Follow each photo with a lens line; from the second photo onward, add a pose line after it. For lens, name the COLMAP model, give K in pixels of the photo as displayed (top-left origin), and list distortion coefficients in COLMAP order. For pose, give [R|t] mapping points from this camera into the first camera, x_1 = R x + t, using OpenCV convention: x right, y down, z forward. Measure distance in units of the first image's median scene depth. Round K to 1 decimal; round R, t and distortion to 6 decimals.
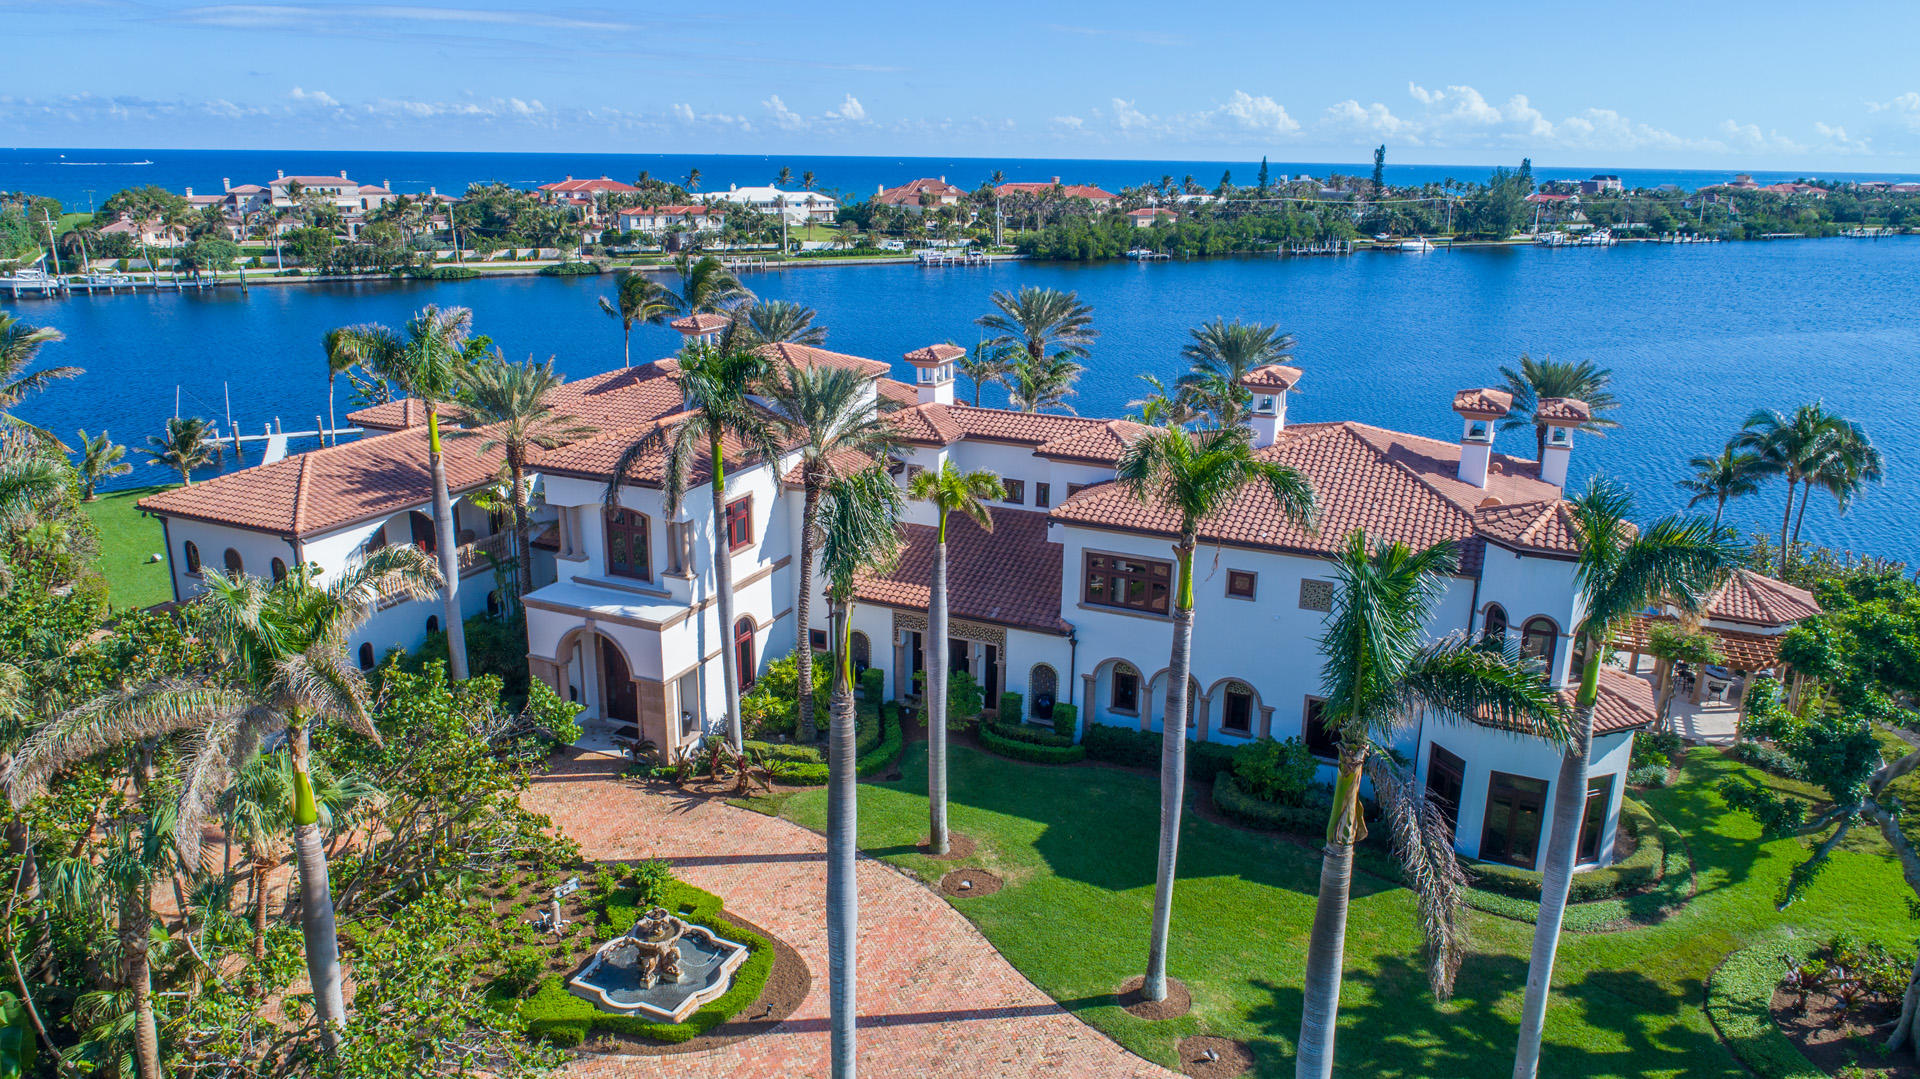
lens RADIAL K [[1323.1, 0, 960.0], [0, 1323.1, 539.5], [0, 0, 1]] dist [-0.003979, 0.021708]
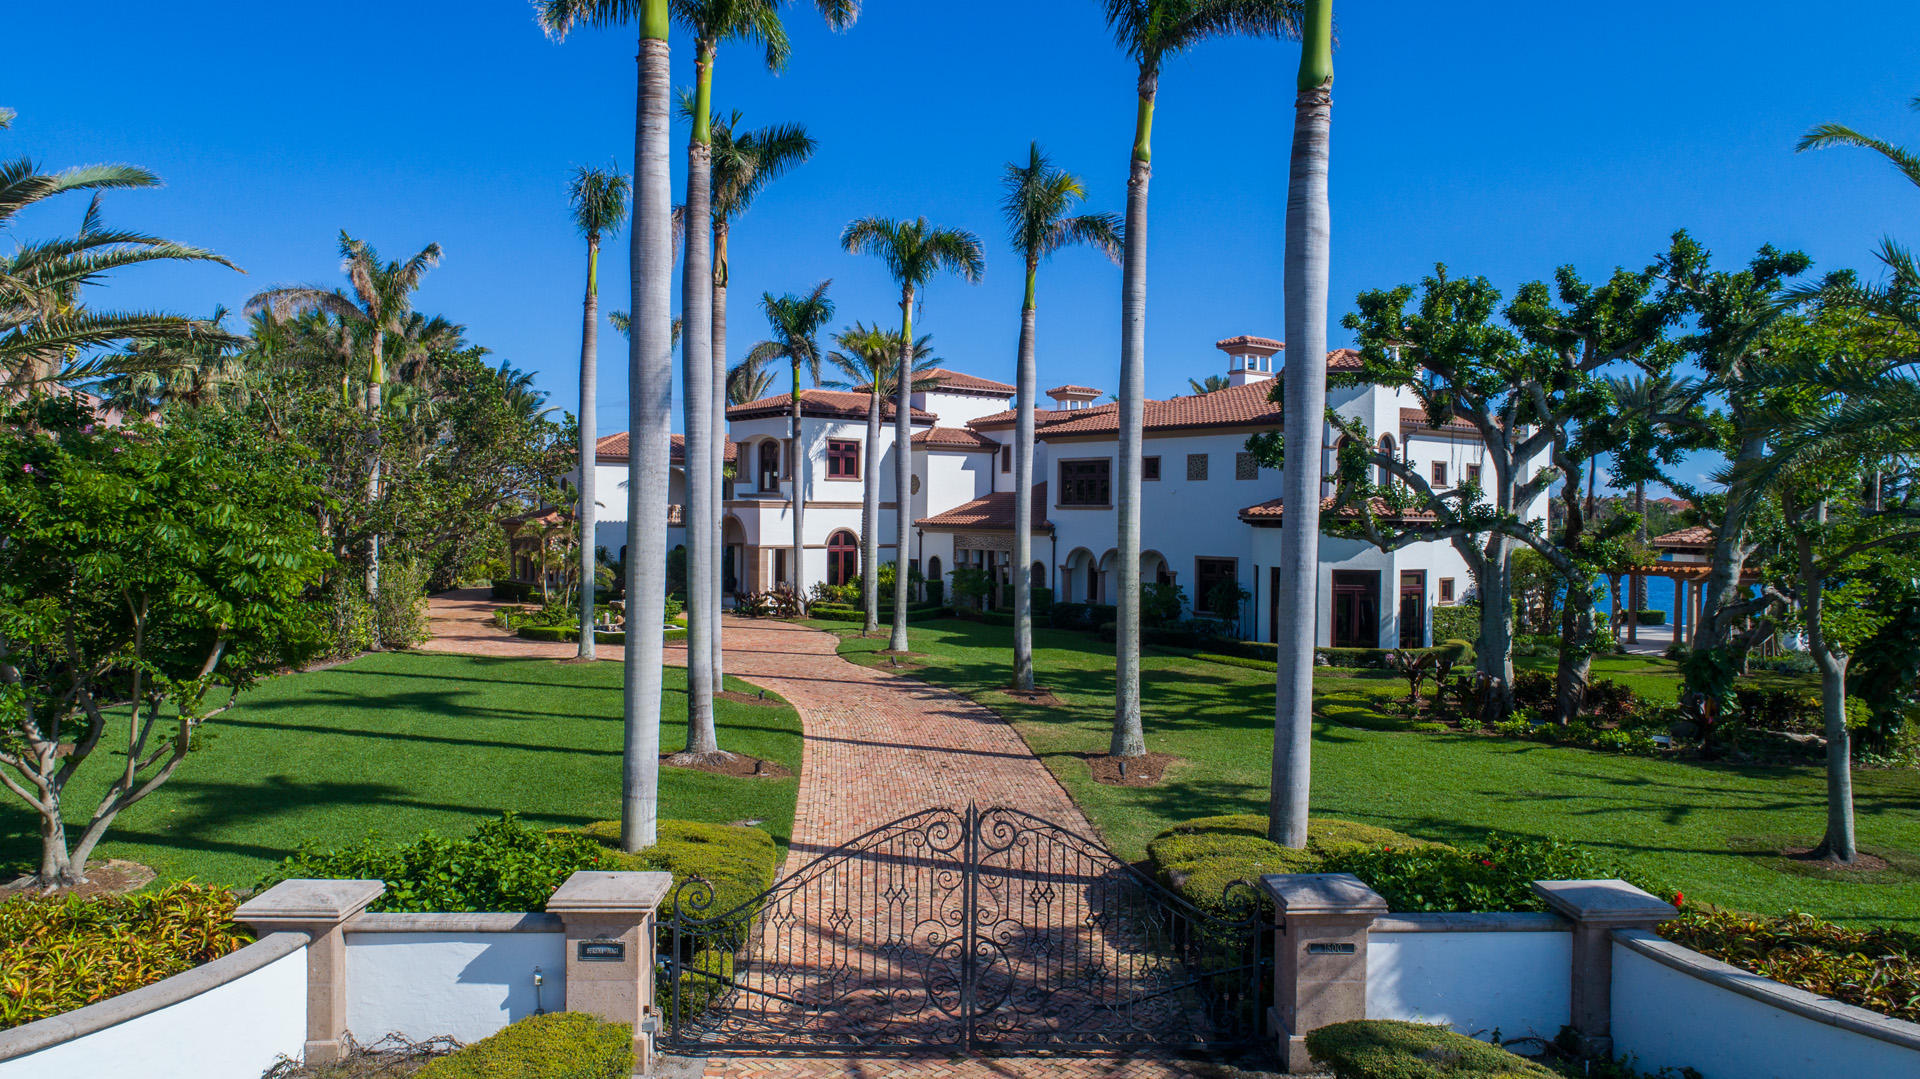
lens RADIAL K [[1323.1, 0, 960.0], [0, 1323.1, 539.5], [0, 0, 1]] dist [-0.003979, 0.021708]
pose [[0.894322, 0.013264, -0.447228, 0.098710], [-0.128897, 0.964821, -0.229141, 0.065403], [0.428455, 0.262573, 0.864570, -0.021606]]
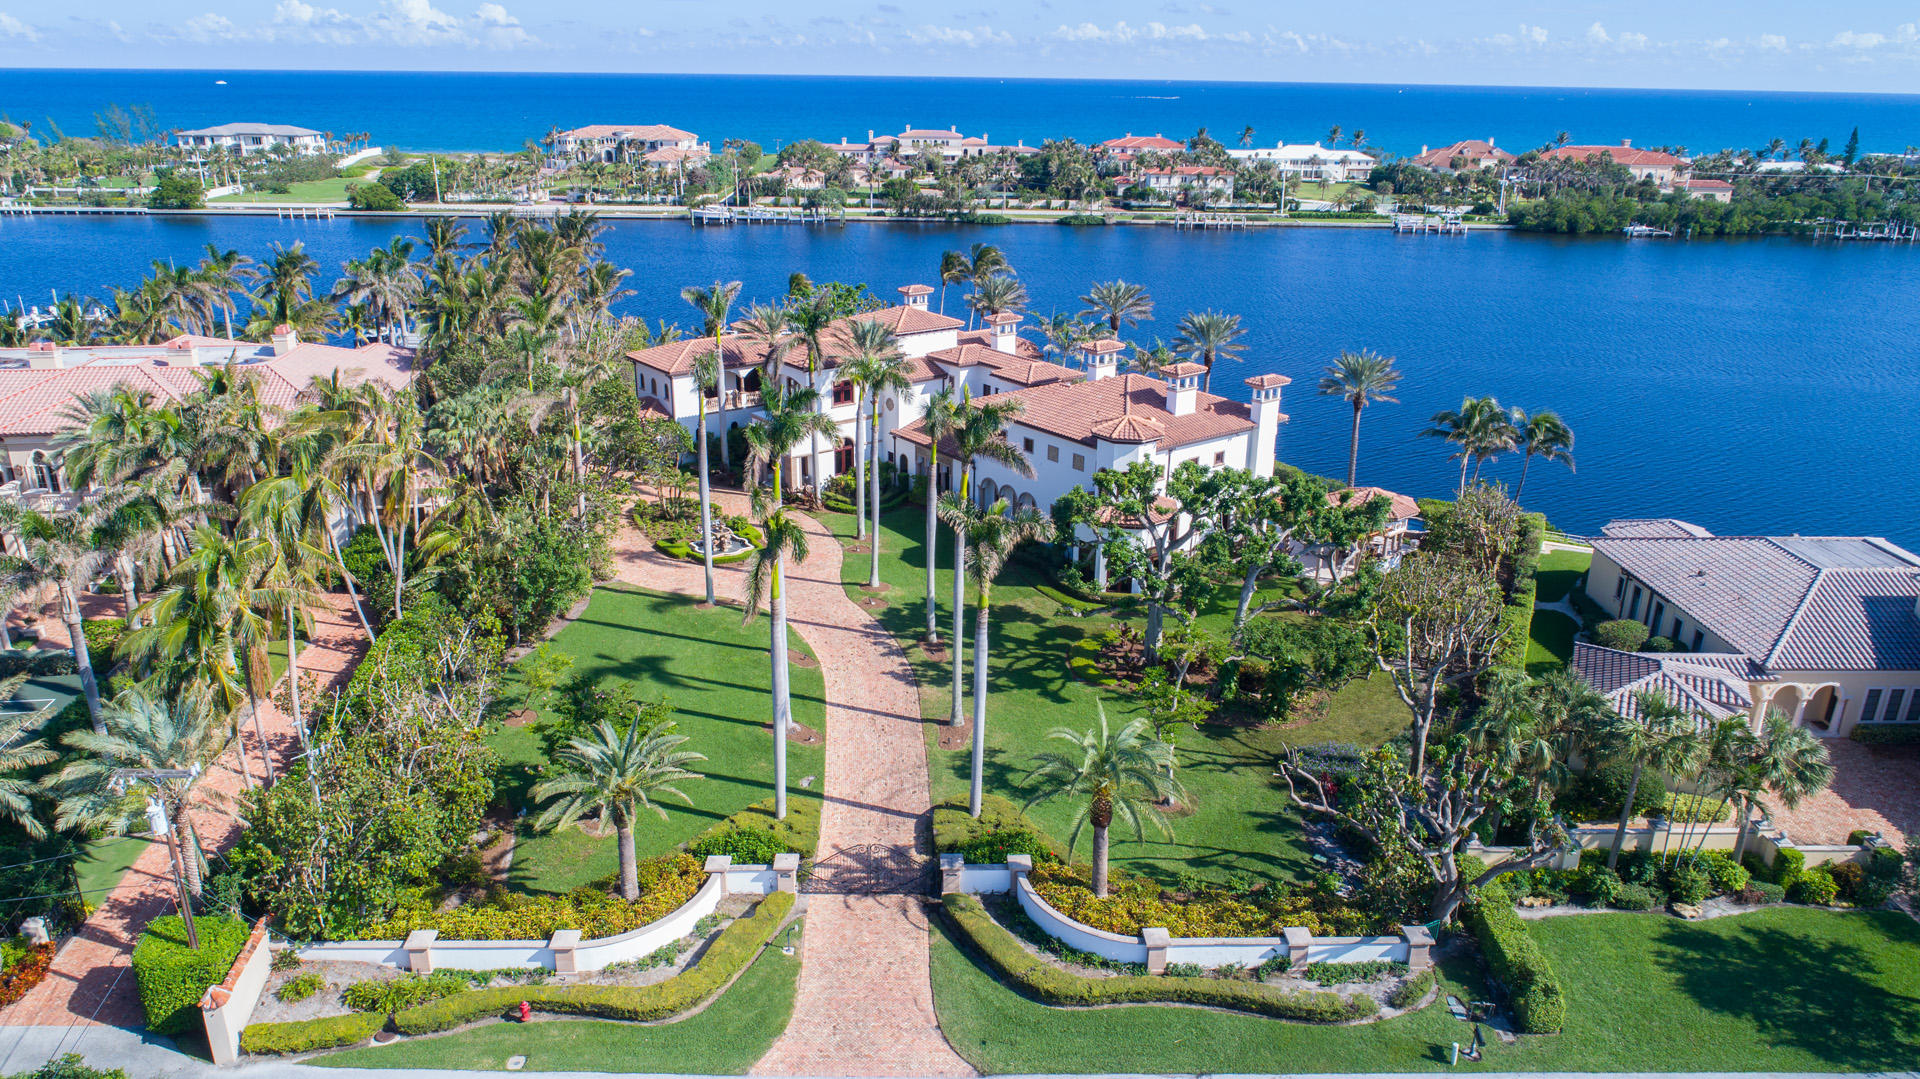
lens RADIAL K [[1323.1, 0, 960.0], [0, 1323.1, 539.5], [0, 0, 1]] dist [-0.003979, 0.021708]
pose [[0.889083, 0.156716, -0.430084, 0.165585], [-0.135374, 0.987559, 0.080001, 0.004675], [0.437271, -0.012905, 0.899237, -0.144101]]
